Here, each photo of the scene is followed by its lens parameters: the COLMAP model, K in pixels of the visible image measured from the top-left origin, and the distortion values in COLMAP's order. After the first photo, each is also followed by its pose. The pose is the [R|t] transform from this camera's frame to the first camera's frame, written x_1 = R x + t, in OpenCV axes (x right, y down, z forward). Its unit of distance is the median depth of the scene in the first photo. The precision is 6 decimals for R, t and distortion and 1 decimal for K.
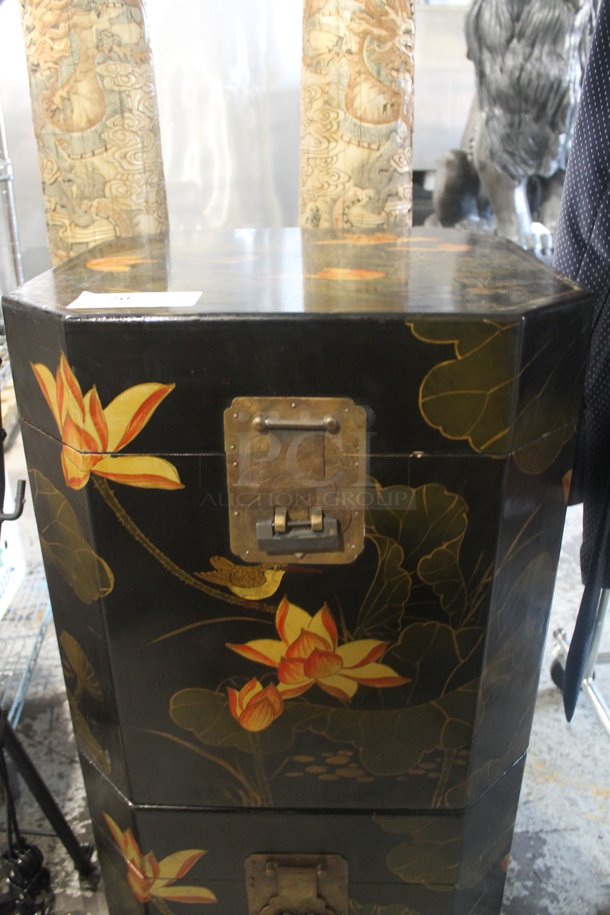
lens RADIAL K [[752.0, 0, 305.2], [0, 752.0, 454.6], [0, 0, 1]] dist [-0.166218, 0.121795]
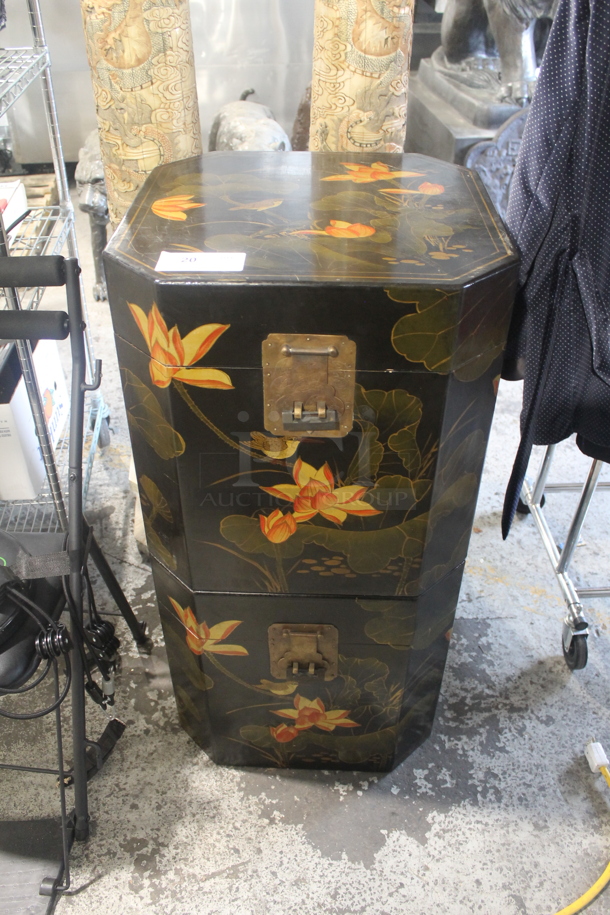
lens RADIAL K [[752.0, 0, 313.0], [0, 752.0, 448.5], [0, 0, 1]] dist [-0.166218, 0.121795]
pose [[0.999806, 0.015755, 0.011784, -0.018533], [-0.018151, 0.969739, 0.243468, -0.197314], [-0.007591, -0.243634, 0.969837, -0.465547]]
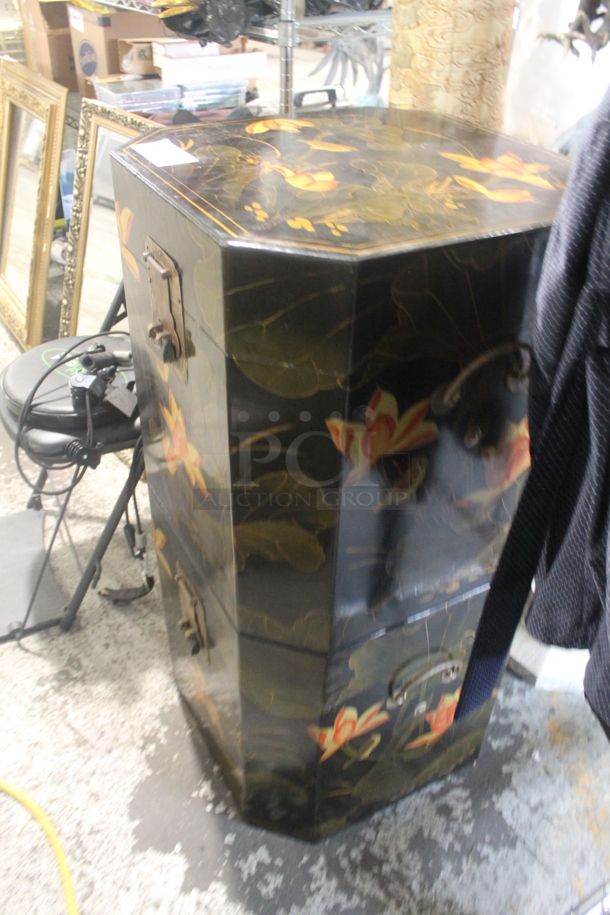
lens RADIAL K [[752.0, 0, 303.8], [0, 752.0, 459.0], [0, 0, 1]] dist [-0.166218, 0.121795]
pose [[0.513936, 0.541218, -0.665547, 1.108679], [-0.376459, 0.839446, 0.391929, -0.340550], [0.770810, 0.049125, 0.635168, 0.295894]]
